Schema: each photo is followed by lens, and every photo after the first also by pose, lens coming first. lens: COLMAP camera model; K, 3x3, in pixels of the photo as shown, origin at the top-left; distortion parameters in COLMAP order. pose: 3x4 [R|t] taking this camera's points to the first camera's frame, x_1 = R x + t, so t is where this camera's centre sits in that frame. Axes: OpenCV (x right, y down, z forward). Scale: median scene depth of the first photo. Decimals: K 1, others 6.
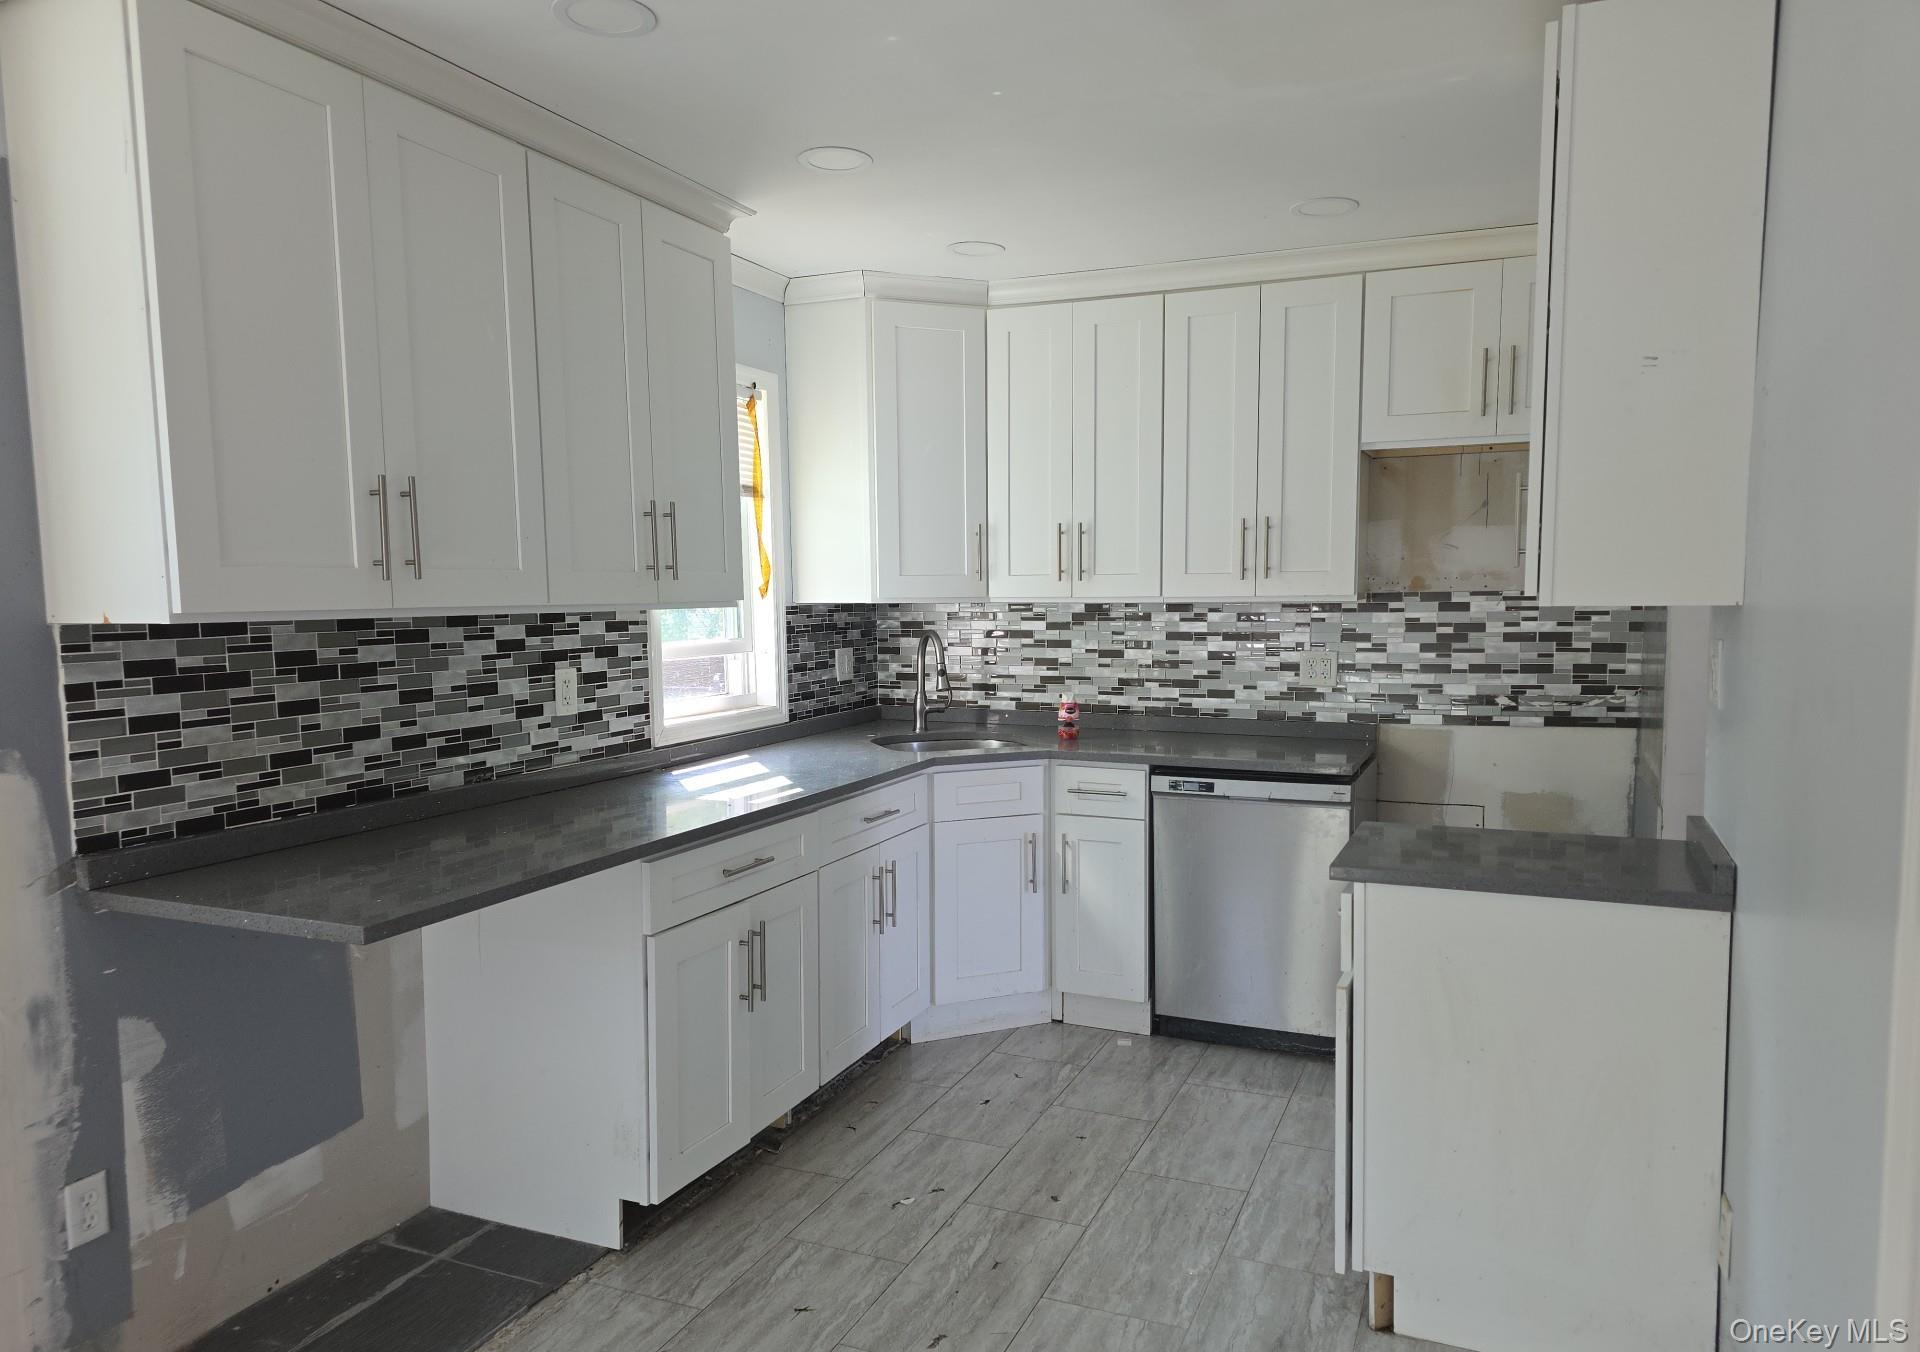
lens RADIAL K [[1266.0, 0, 962.3], [0, 1266.0, 707.4], [0, 0, 1]] dist [0.062881, -0.055407]
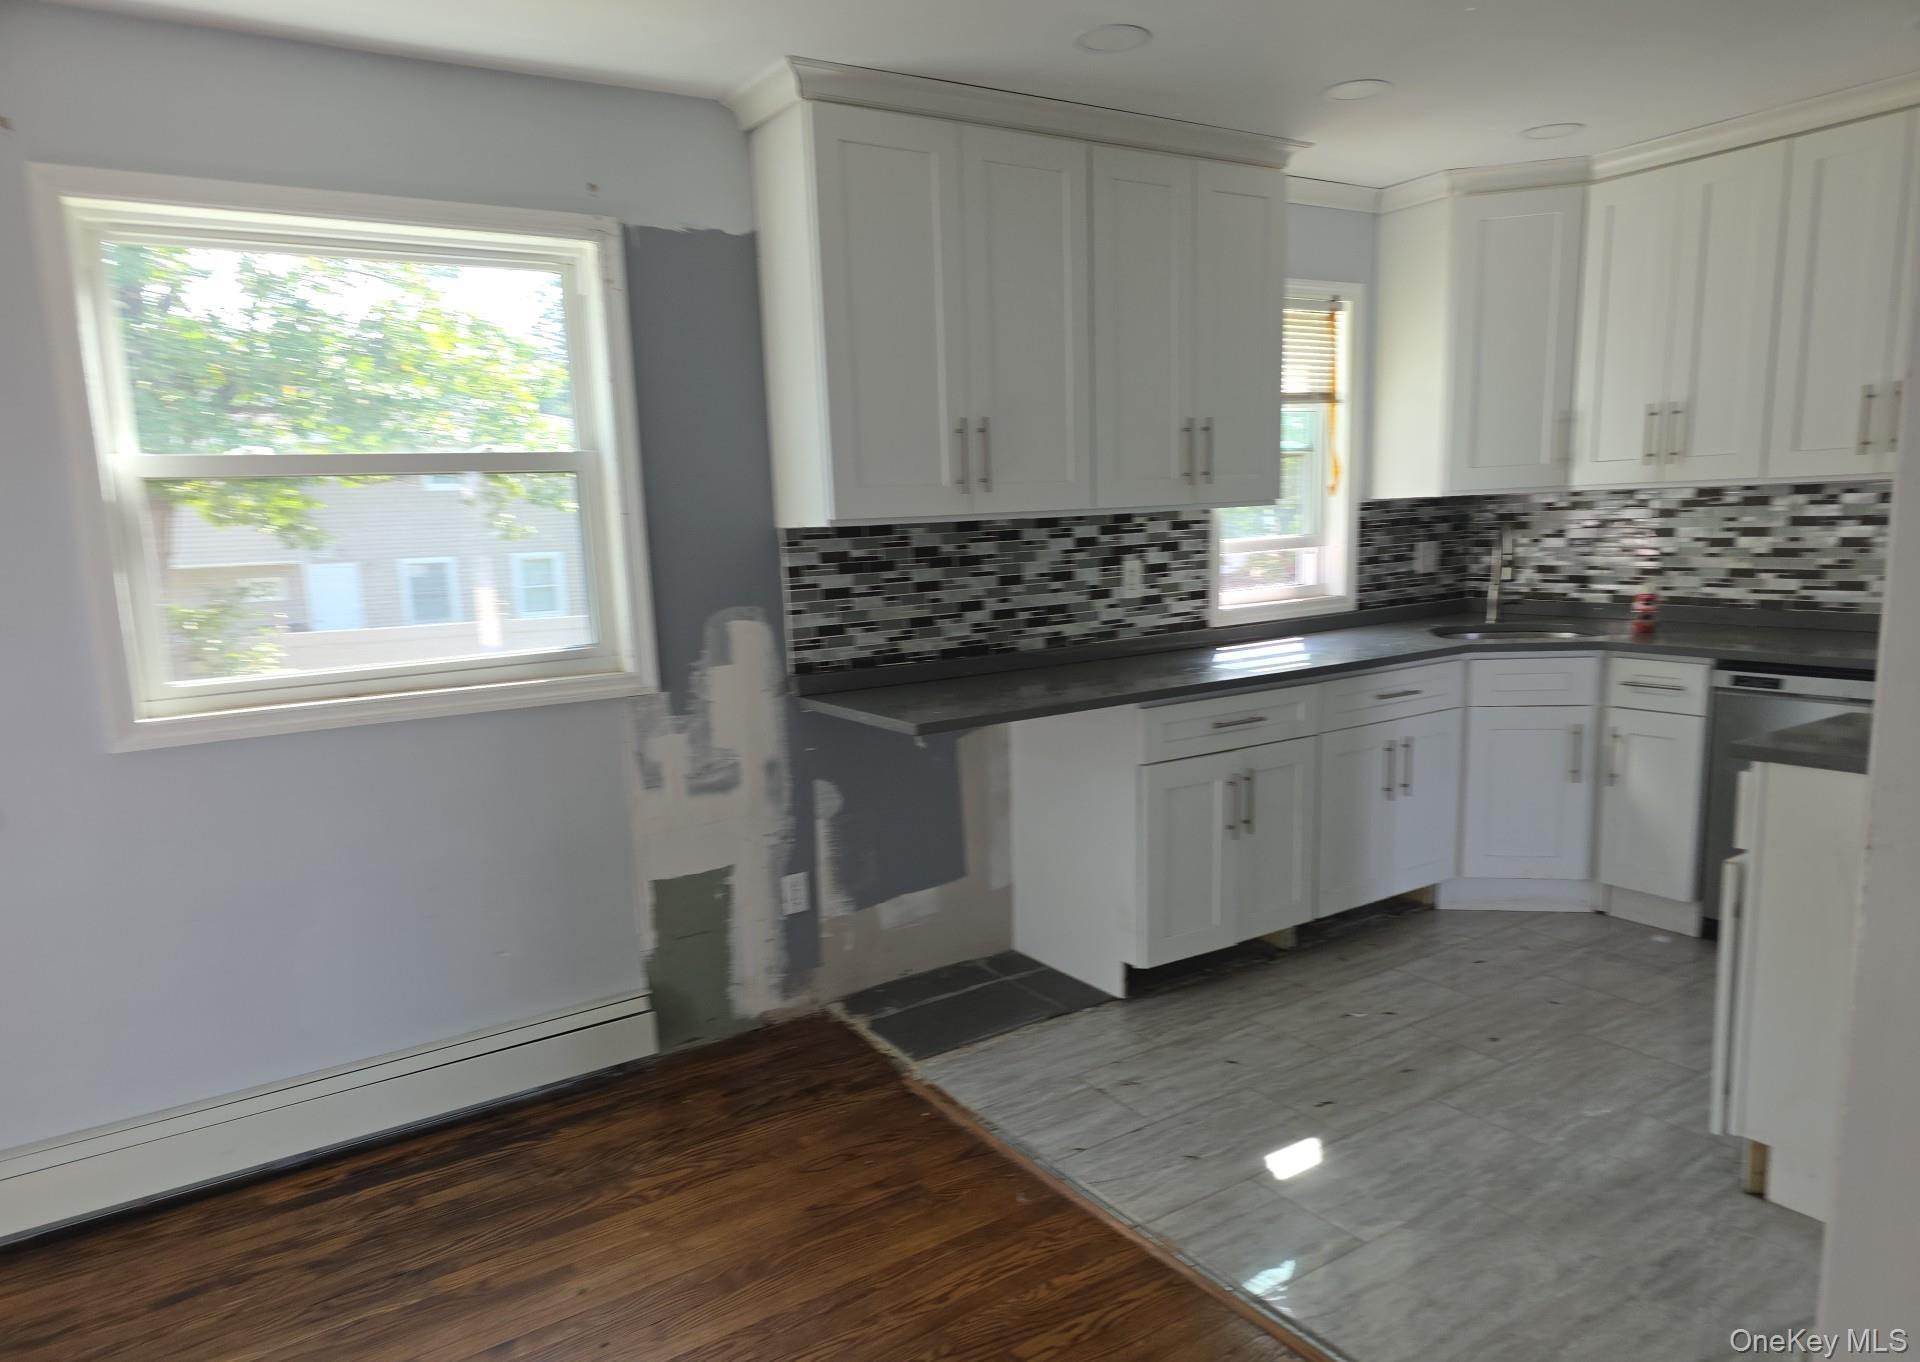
lens RADIAL K [[1271.3, 0, 965.7], [0, 1271.3, 722.3], [0, 0, 1]] dist [0.106667, -0.101305]
pose [[0.832665, 0.065999, -0.549830, 0.281362], [-0.019459, 0.995747, 0.090056, 0.020368], [0.553435, -0.064288, 0.830408, -0.155788]]
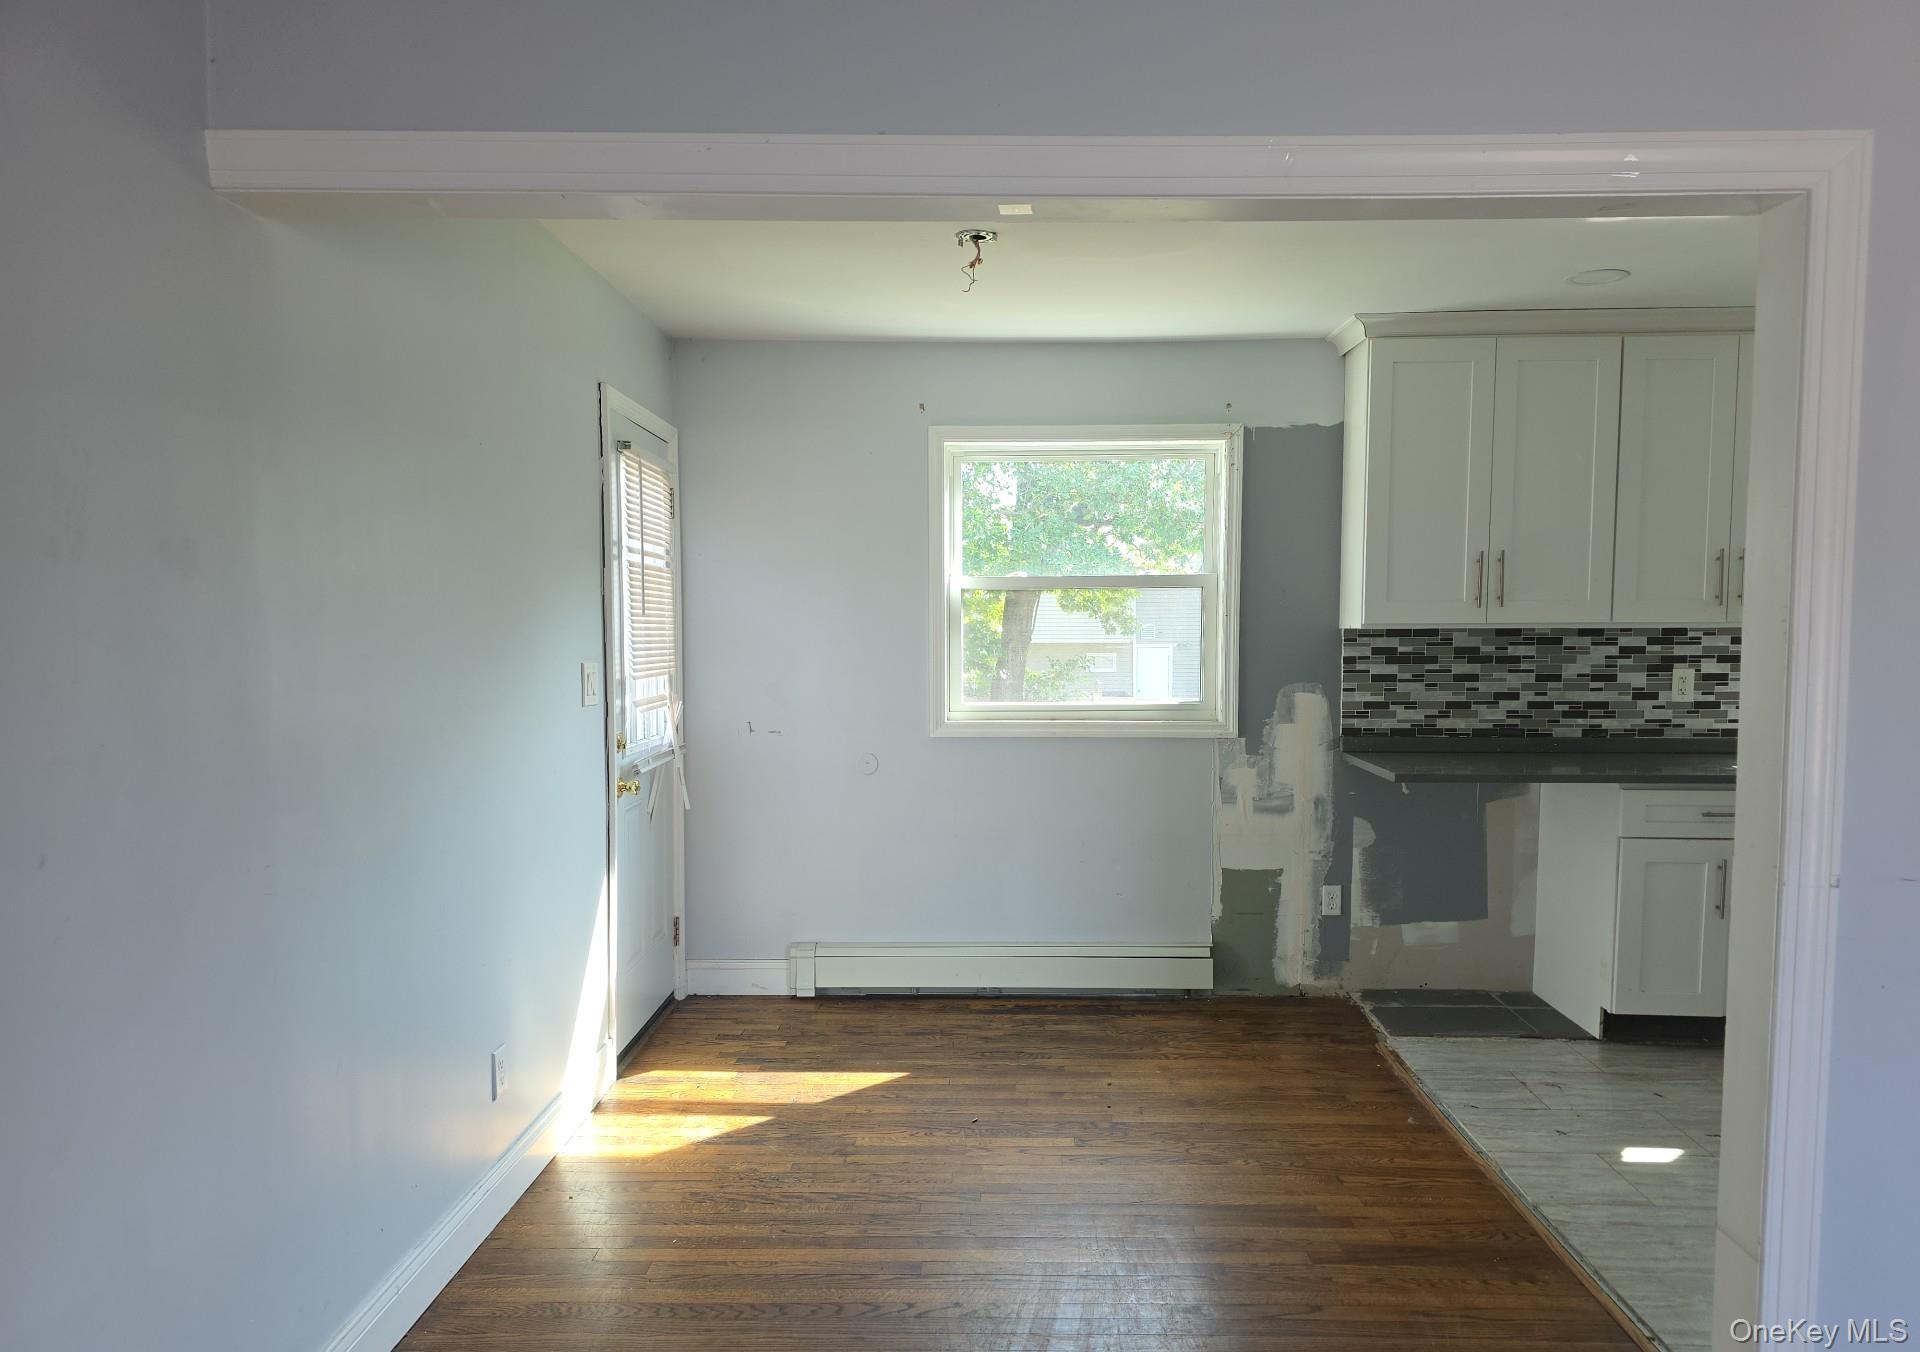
lens RADIAL K [[1266.0, 0, 962.3], [0, 1266.0, 707.4], [0, 0, 1]] dist [0.062881, -0.055407]
pose [[0.357451, 0.074452, -0.930960, 0.817536], [-0.089100, 0.994989, 0.045362, 0.021044], [0.929672, 0.066734, 0.362294, -0.283471]]
